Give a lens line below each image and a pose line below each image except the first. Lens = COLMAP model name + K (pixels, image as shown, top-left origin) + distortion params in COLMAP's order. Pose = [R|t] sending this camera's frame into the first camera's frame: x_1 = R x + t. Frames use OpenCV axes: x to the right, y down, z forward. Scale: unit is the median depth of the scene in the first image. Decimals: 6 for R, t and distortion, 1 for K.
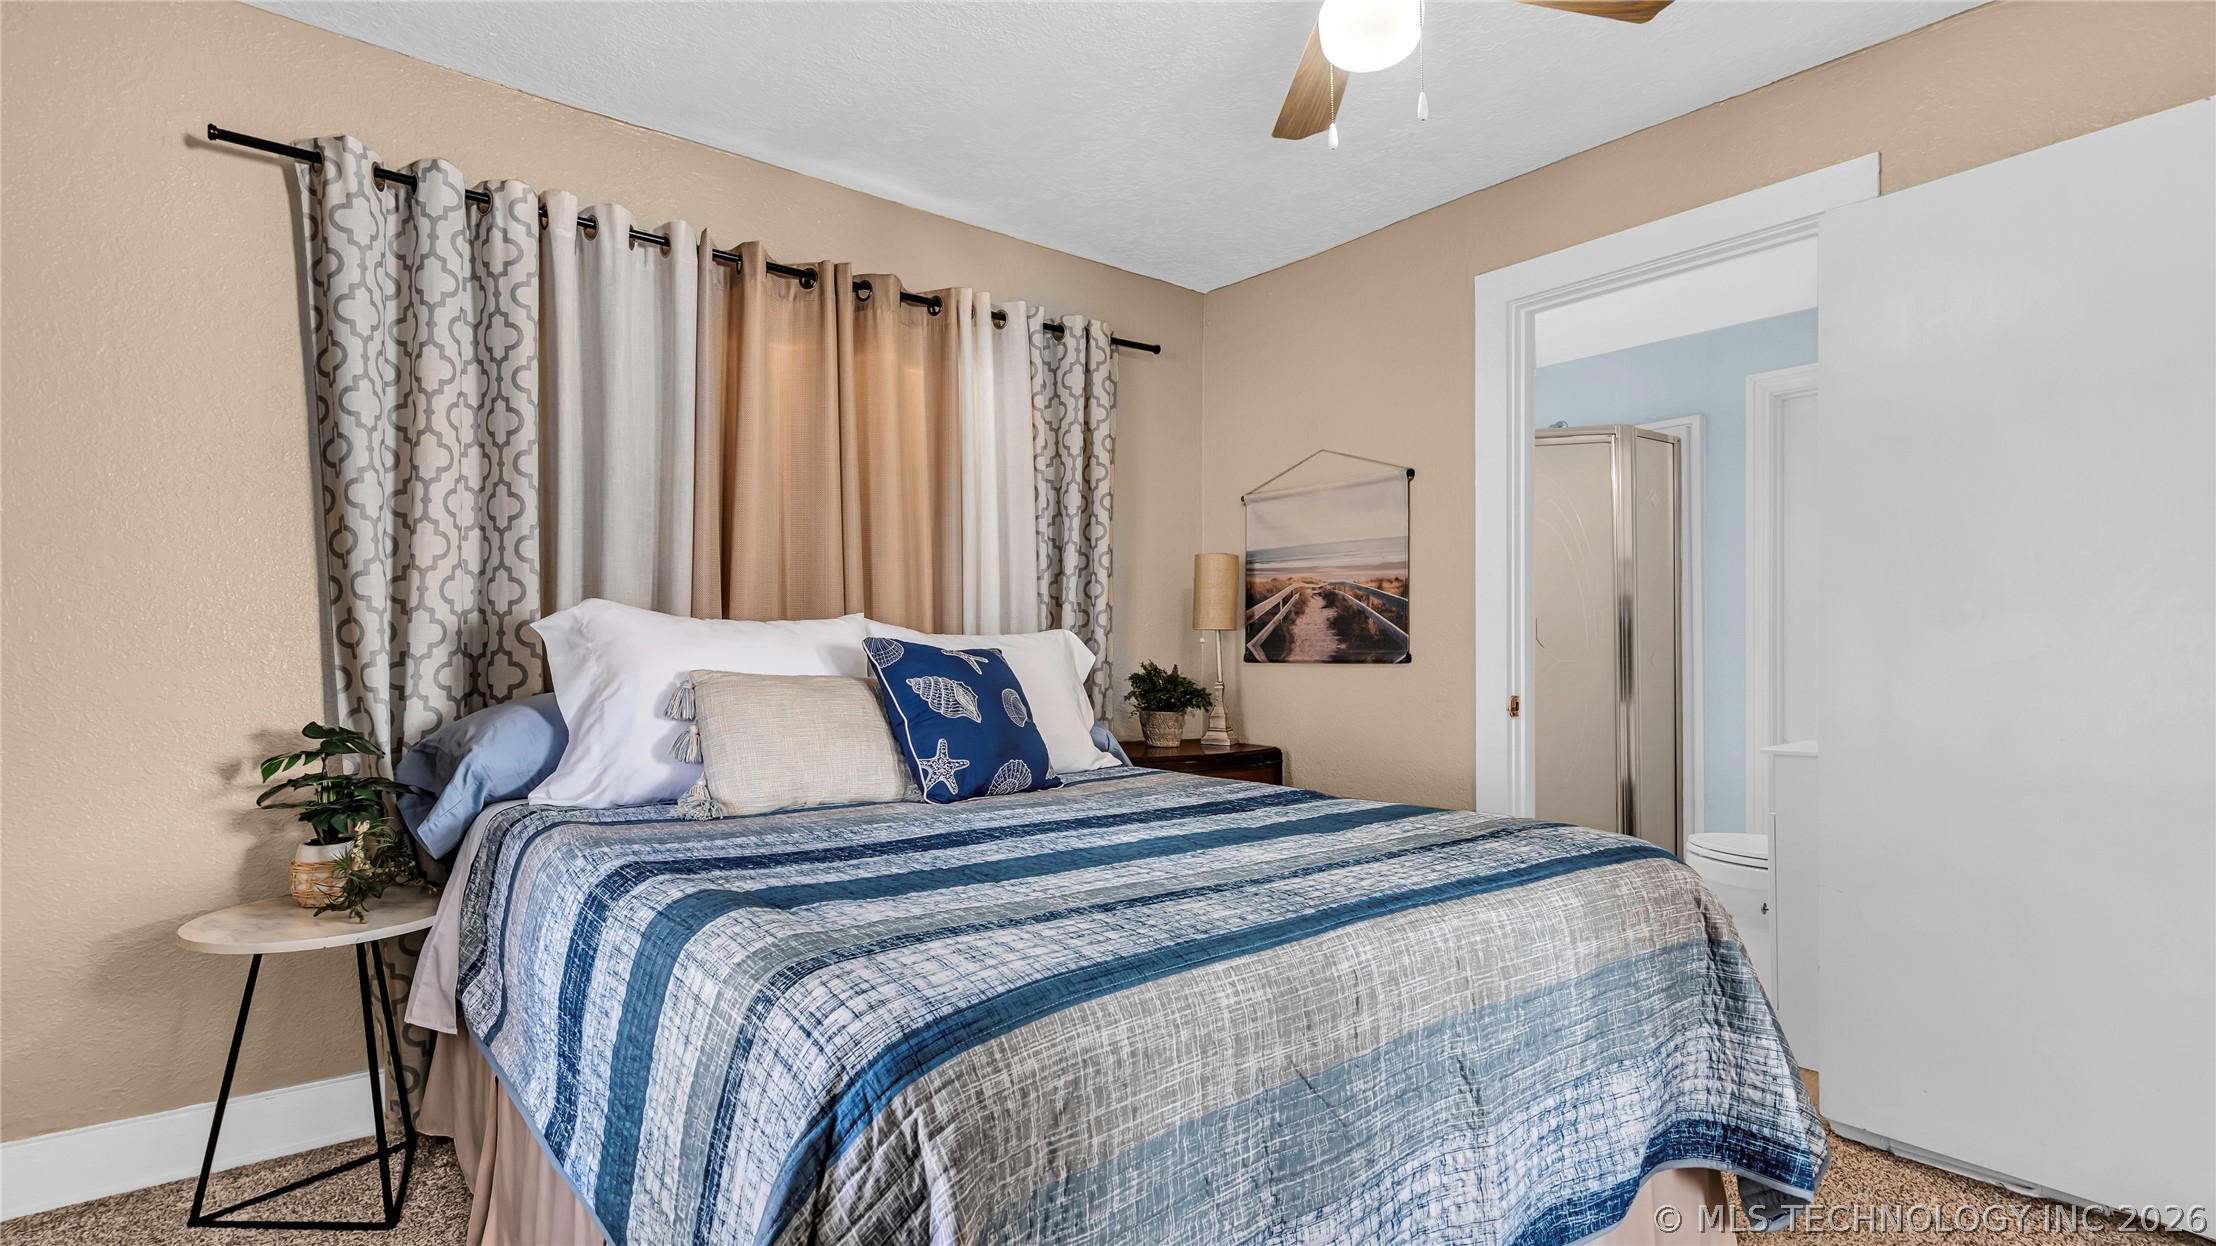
lens RADIAL K [[1056.0, 0, 1145.8], [0, 1056.0, 659.8], [0, 0, 1]] dist [0.002213, 0.000390]
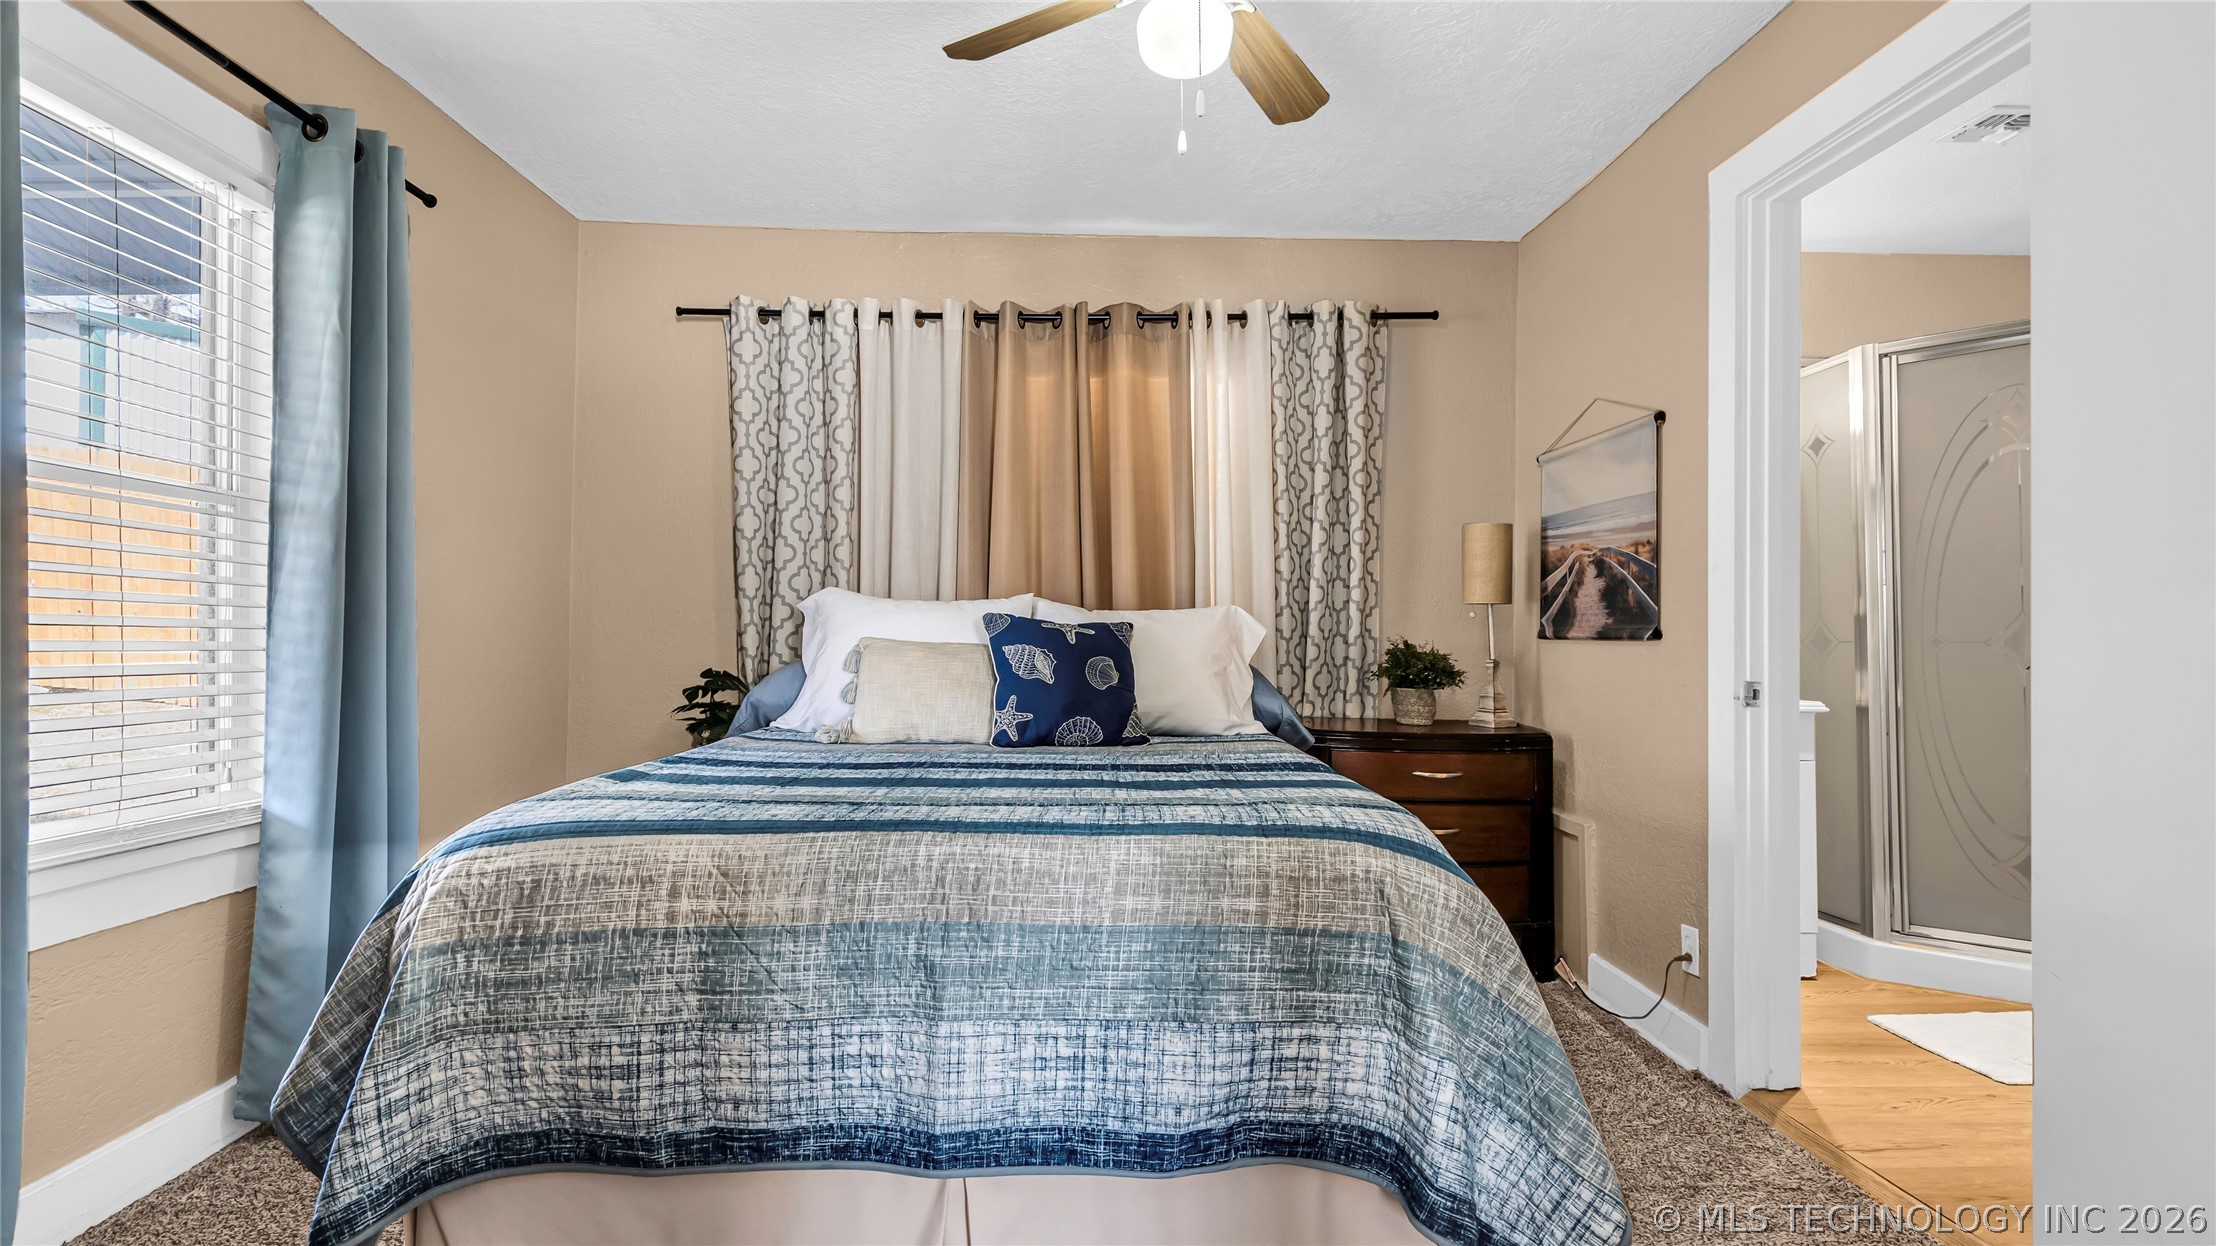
lens RADIAL K [[1056.0, 0, 1106.1], [0, 1056.0, 626.2], [0, 0, 1]] dist [0.002213, 0.000390]
pose [[0.796956, 0.001233, -0.604036, 0.422092], [-0.008790, 0.999916, -0.009555, 0.003890], [0.603974, 0.012924, 0.796899, 0.058836]]
